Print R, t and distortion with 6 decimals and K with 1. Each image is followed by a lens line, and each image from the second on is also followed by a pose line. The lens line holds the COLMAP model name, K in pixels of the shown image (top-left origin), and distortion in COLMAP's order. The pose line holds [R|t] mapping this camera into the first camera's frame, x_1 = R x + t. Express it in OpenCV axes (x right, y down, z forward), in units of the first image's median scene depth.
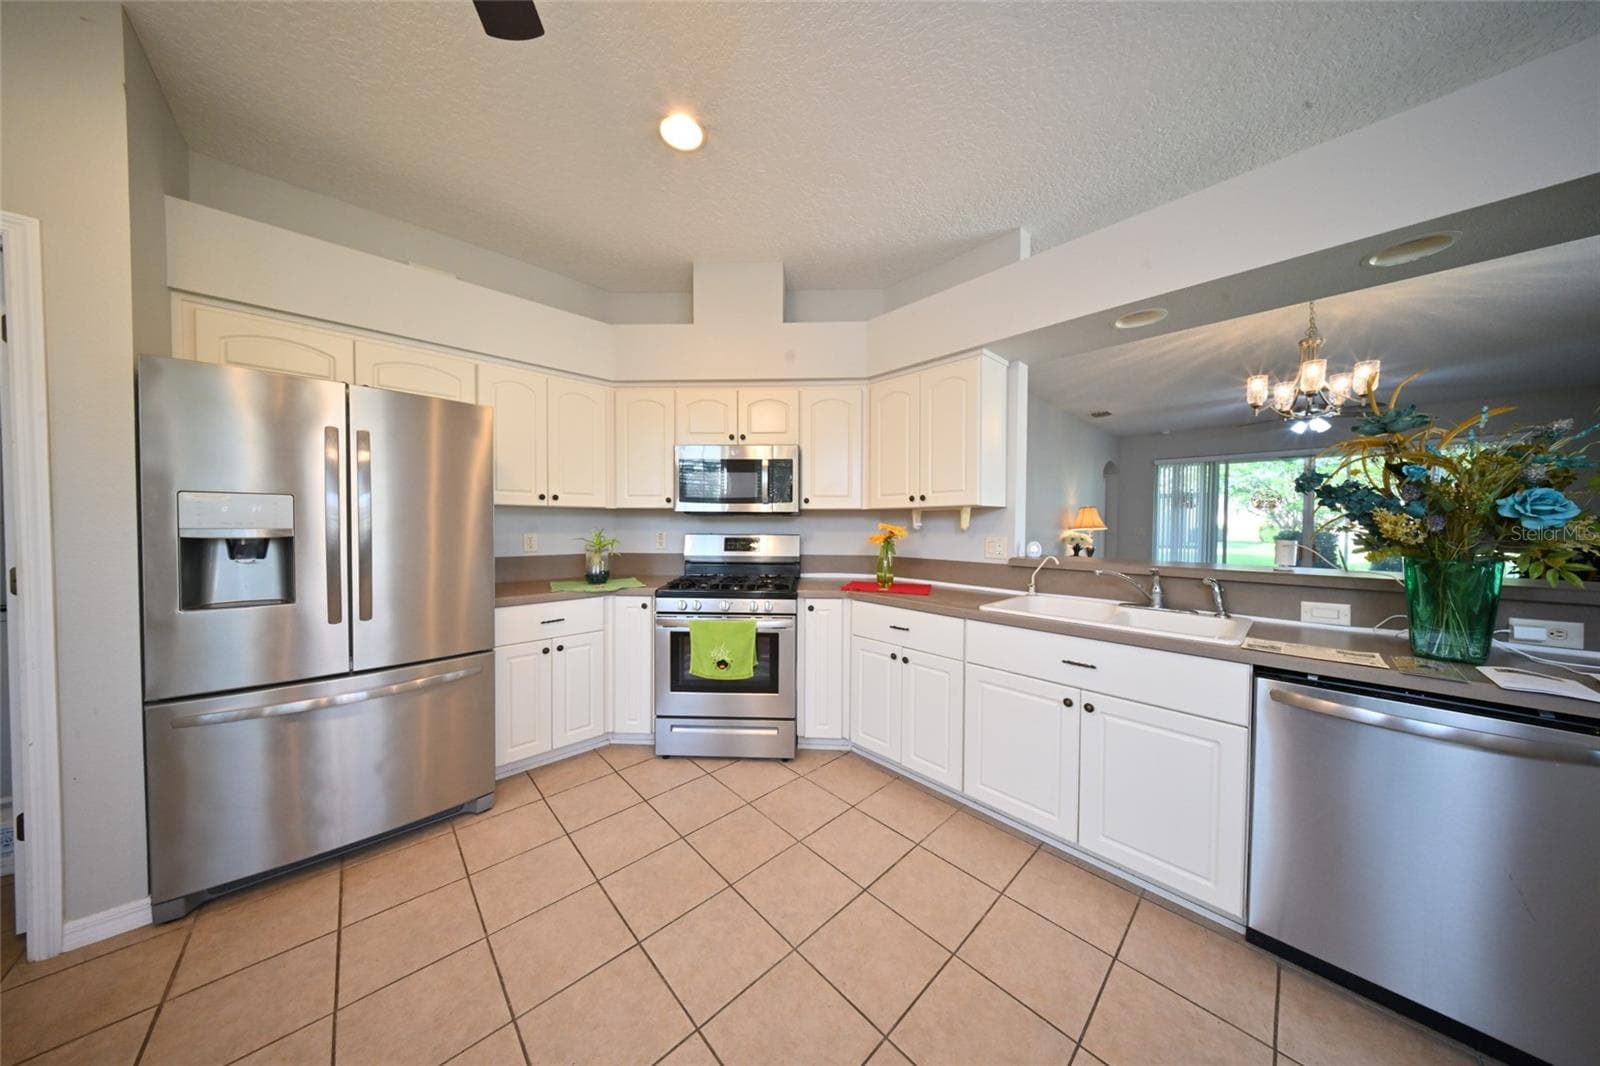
lens RADIAL K [[478.8, 0, 831.1], [0, 478.8, 532.0], [0, 0, 1]] dist [-0.001179, -0.000158]
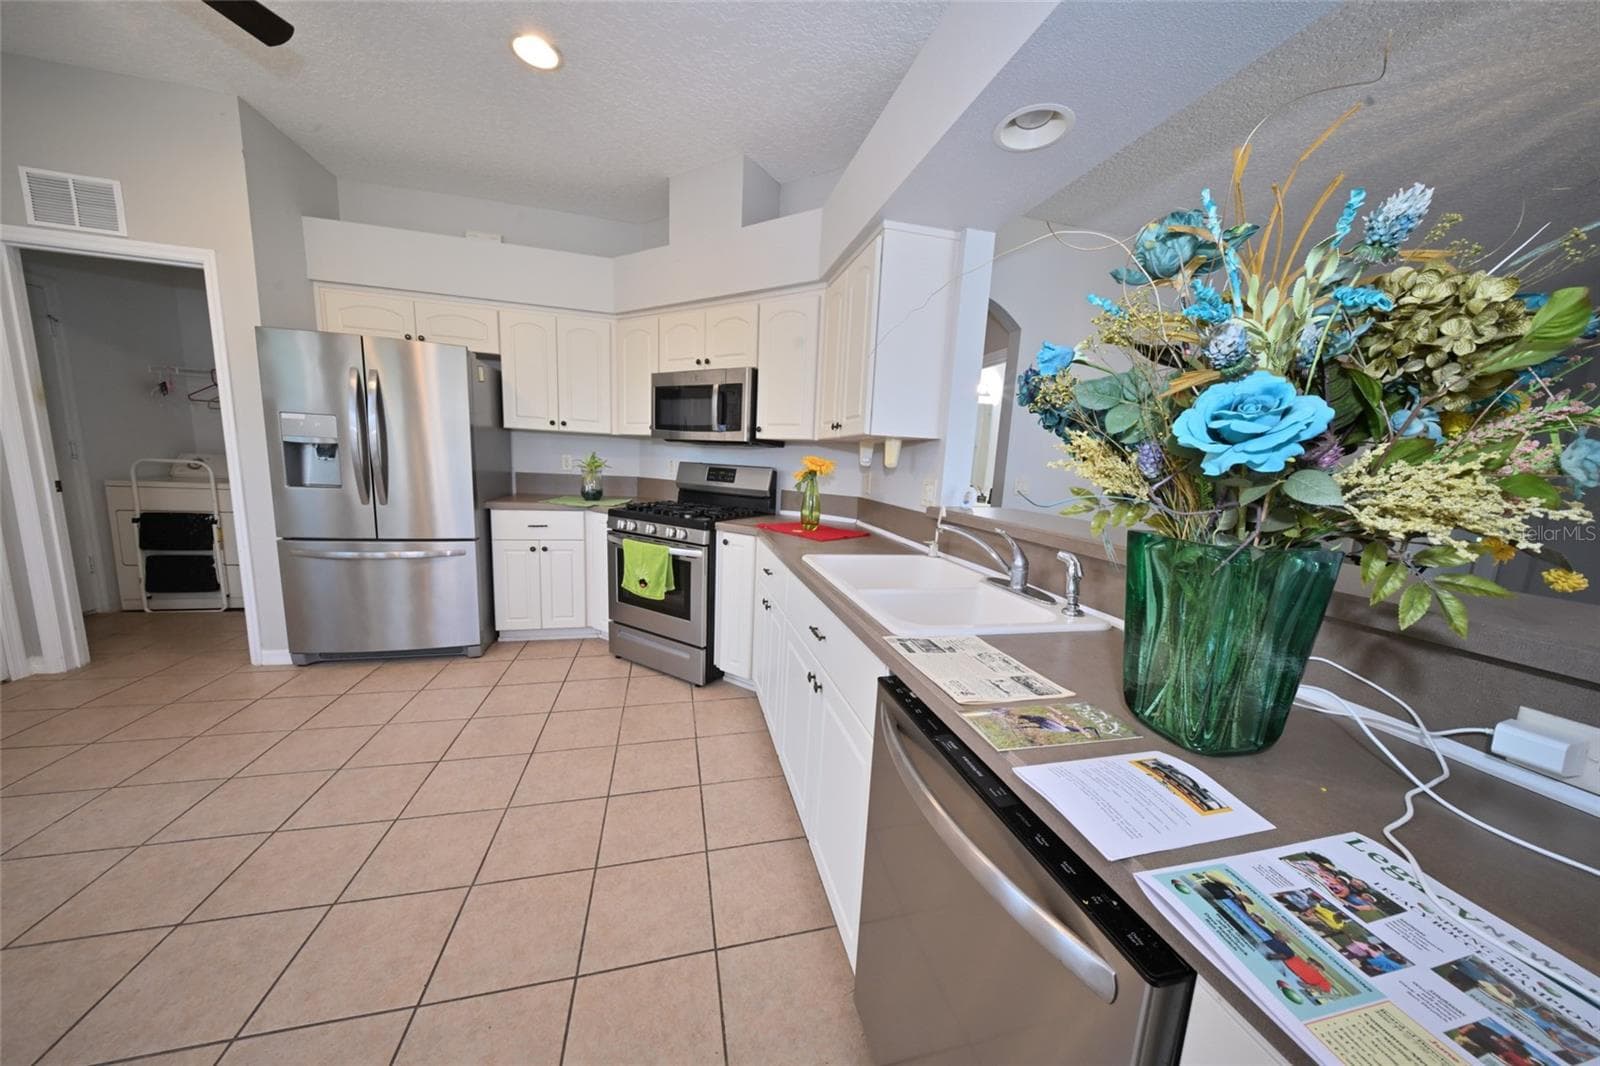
lens RADIAL K [[526.8, 0, 805.1], [0, 526.8, 538.2], [0, 0, 1]] dist [-0.000284, -0.000062]
pose [[0.864078, 0.111323, -0.490893, 0.612969], [-0.052294, 0.989814, 0.132418, 0.003907], [0.500634, -0.088748, 0.861098, 0.170238]]
